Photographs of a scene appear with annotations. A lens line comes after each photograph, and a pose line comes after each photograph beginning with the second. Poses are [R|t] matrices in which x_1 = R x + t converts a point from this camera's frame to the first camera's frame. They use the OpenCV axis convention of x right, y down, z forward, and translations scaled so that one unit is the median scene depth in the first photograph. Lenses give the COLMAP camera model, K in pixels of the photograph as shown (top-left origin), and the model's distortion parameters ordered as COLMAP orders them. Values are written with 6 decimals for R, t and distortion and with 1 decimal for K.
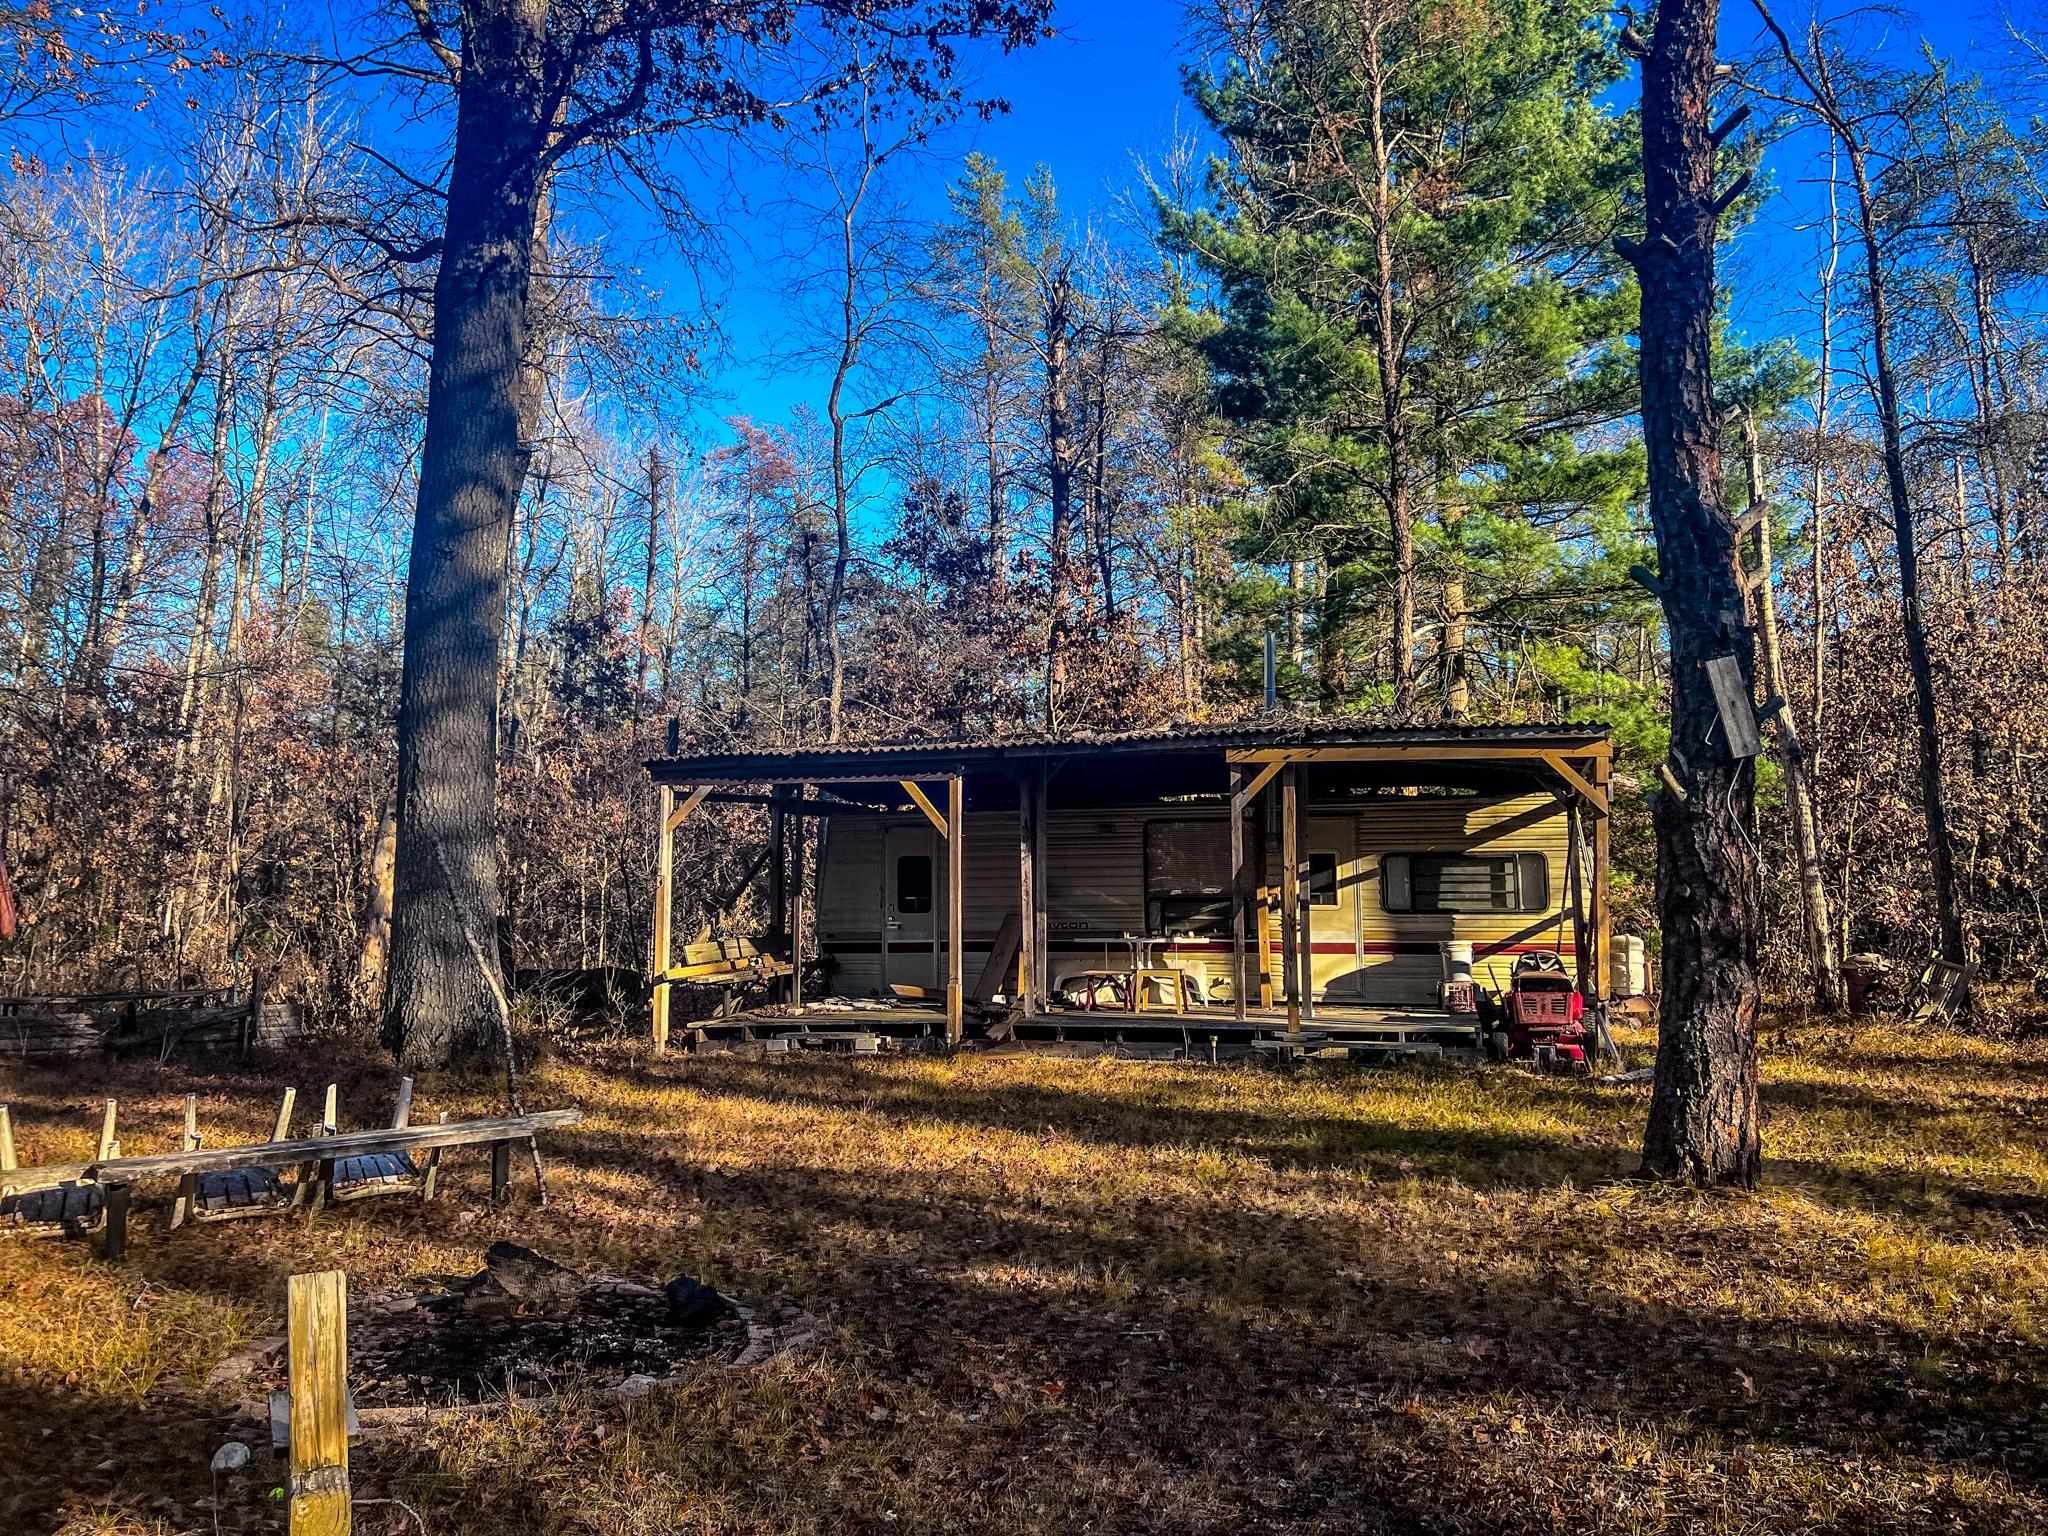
lens RADIAL K [[1551.0, 0, 1024.0], [0, 1551.0, 768.0], [0, 0, 1]] dist [0.121858, -0.180713]
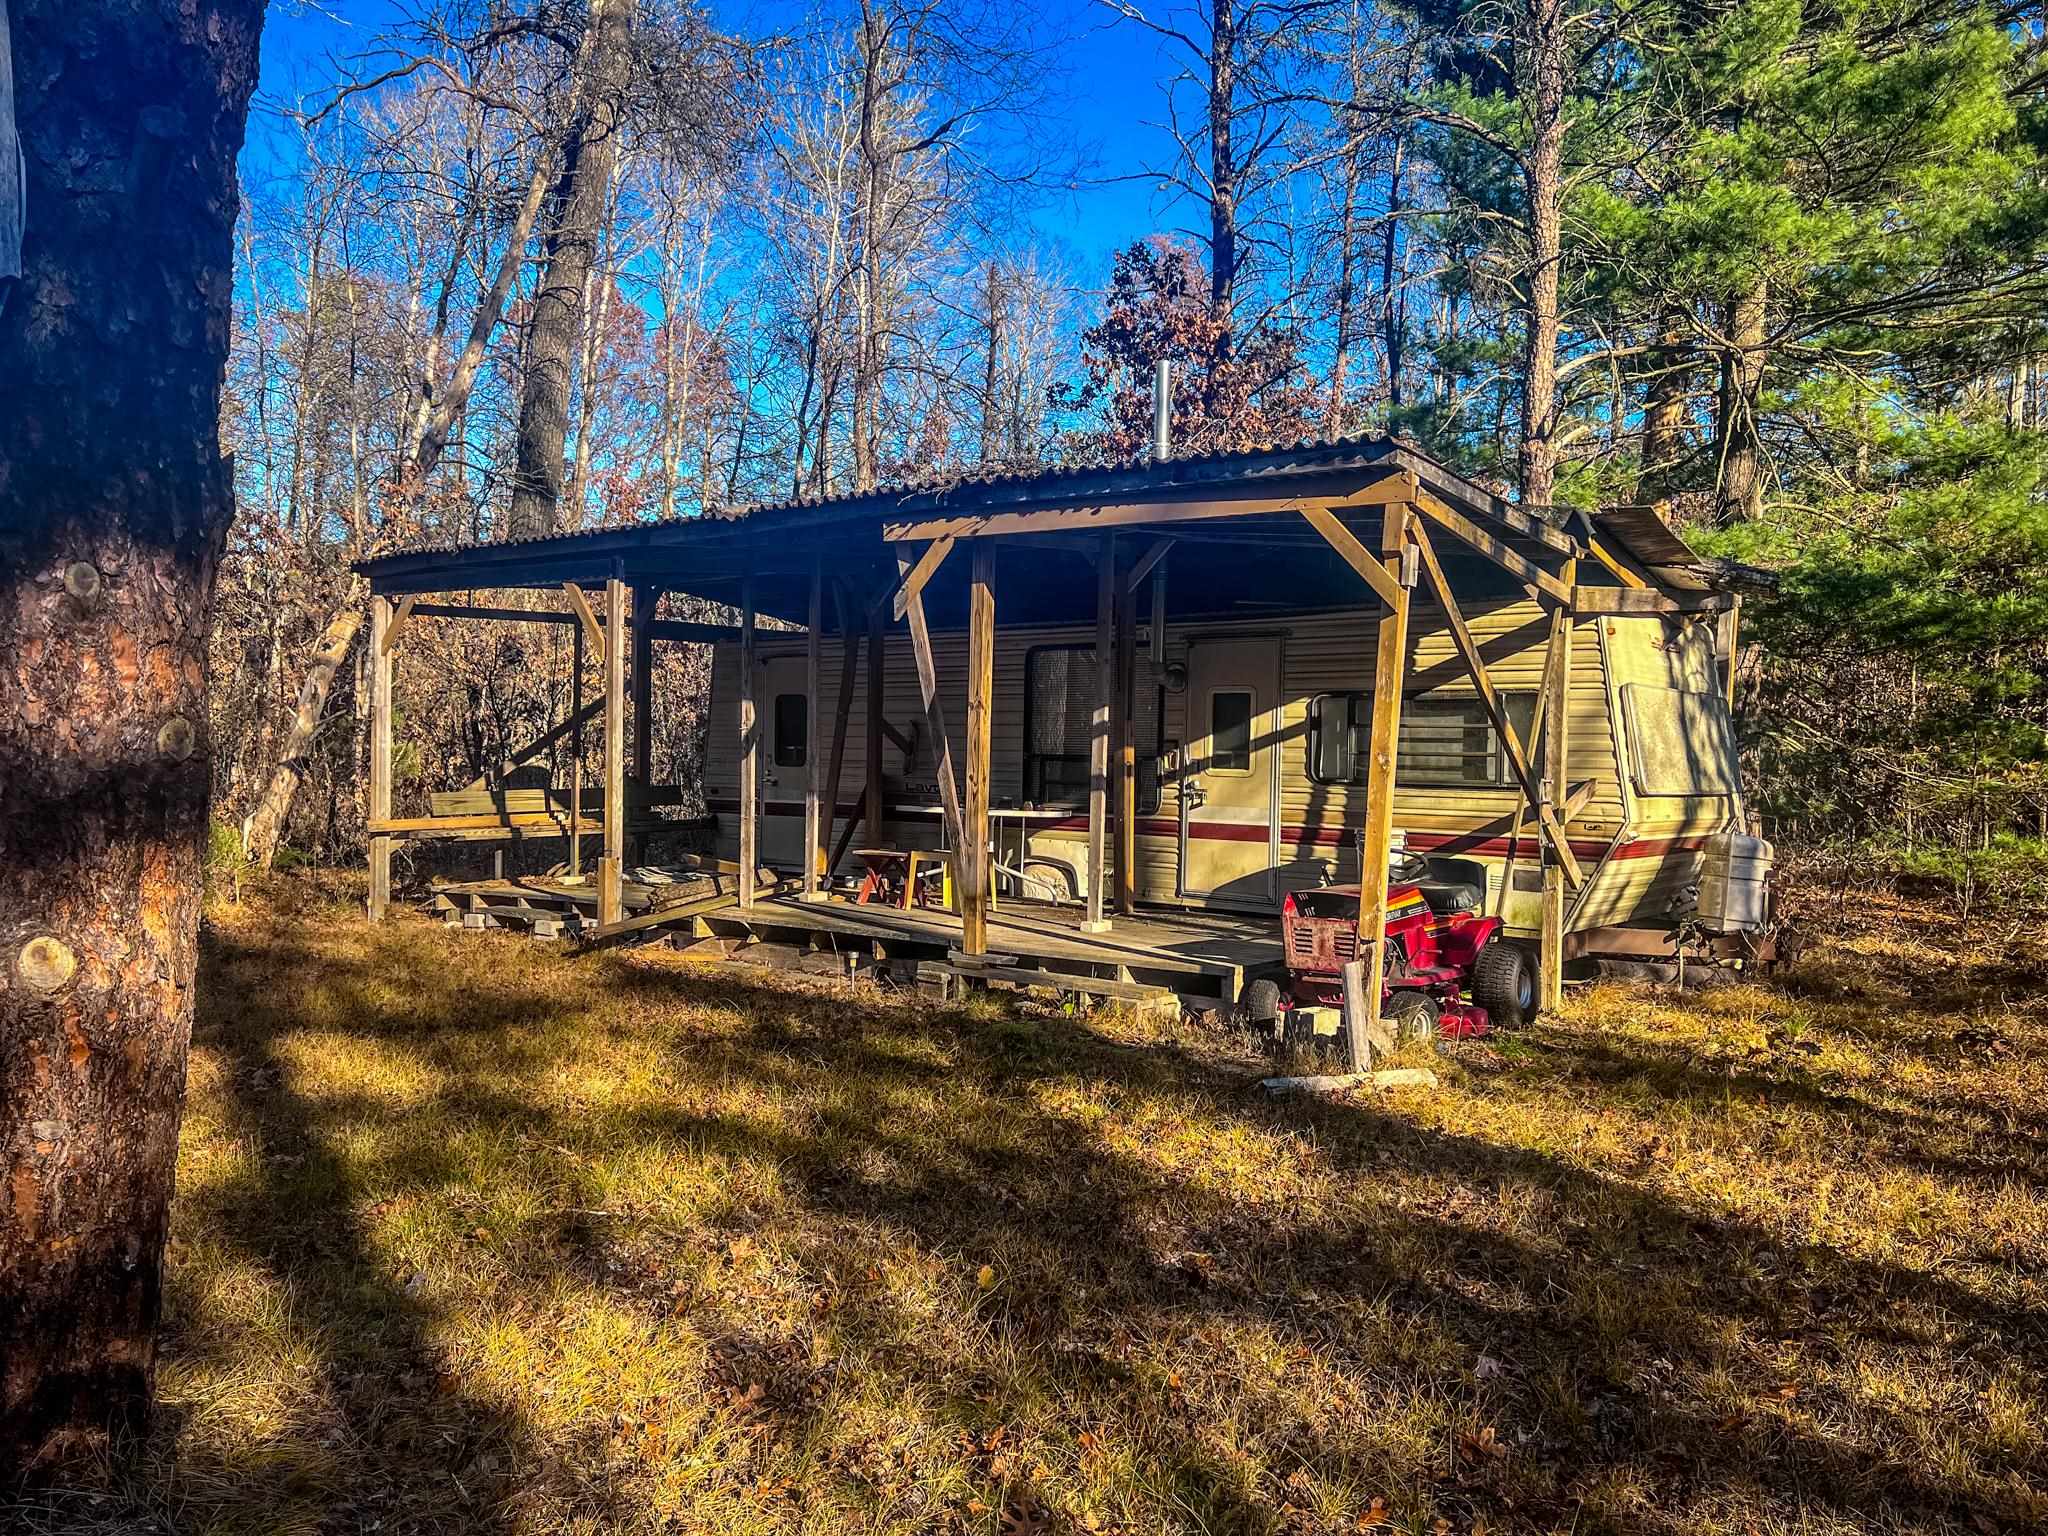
lens RADIAL K [[1527.6, 0, 1013.0], [0, 1527.6, 786.5], [0, 0, 1]] dist [0.121813, -0.199990]
pose [[0.921985, 0.031651, -0.385929, 0.387321], [0.006273, 0.995302, 0.096616, 0.032418], [0.387174, -0.091499, 0.917455, 0.380147]]
